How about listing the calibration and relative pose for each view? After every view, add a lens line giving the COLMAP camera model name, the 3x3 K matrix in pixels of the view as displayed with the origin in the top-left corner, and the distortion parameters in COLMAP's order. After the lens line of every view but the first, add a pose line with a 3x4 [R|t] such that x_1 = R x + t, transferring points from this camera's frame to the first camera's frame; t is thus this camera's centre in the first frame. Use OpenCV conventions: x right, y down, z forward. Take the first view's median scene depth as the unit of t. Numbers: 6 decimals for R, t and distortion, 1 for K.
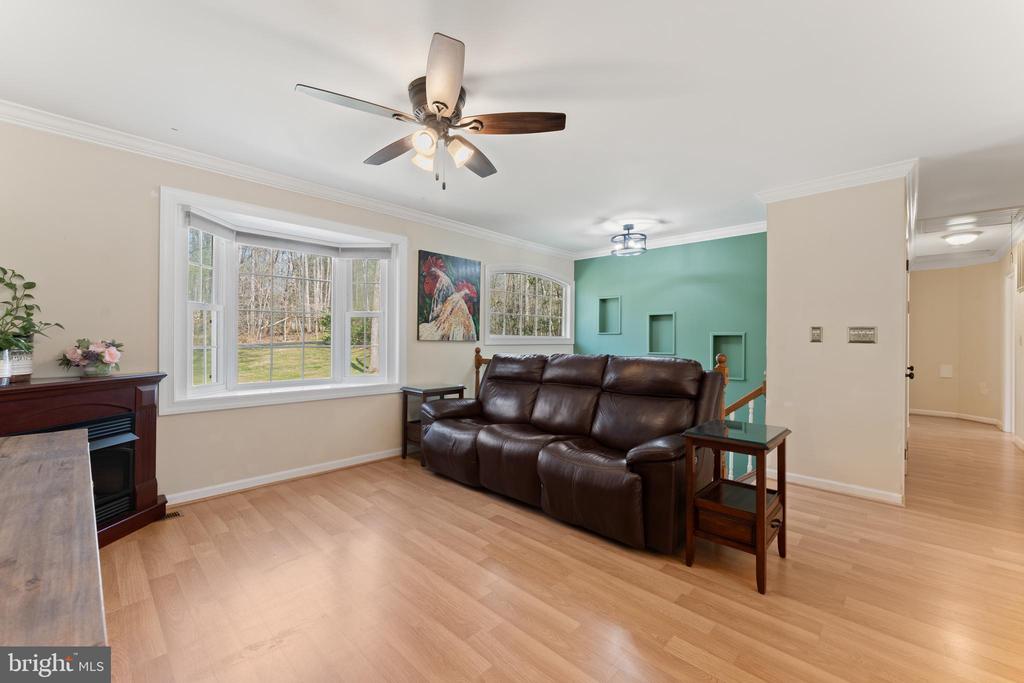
lens RADIAL K [[415.6, 0, 515.4], [0, 415.6, 339.4], [0, 0, 1]] dist [-0.002270, 0.000056]
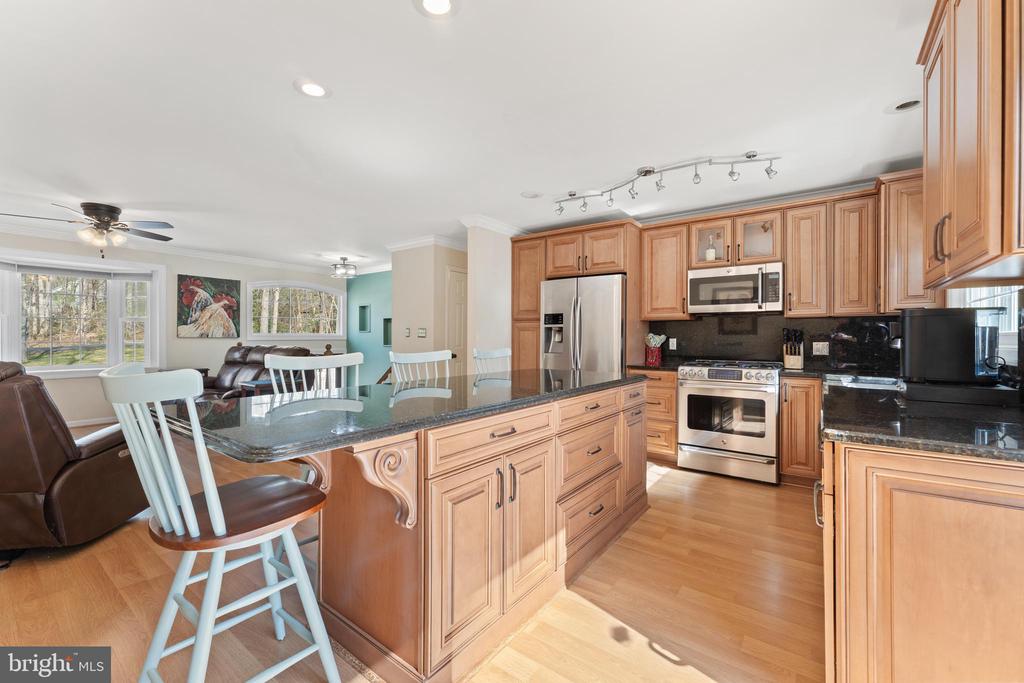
lens RADIAL K [[415.6, 0, 510.8], [0, 415.6, 337.9], [0, 0, 1]] dist [-0.002270, 0.000056]
pose [[0.992405, -0.003972, 0.122952, 0.709211], [0.003325, 0.999979, 0.005473, 0.000260], [-0.122971, -0.005022, 0.992398, -0.545606]]
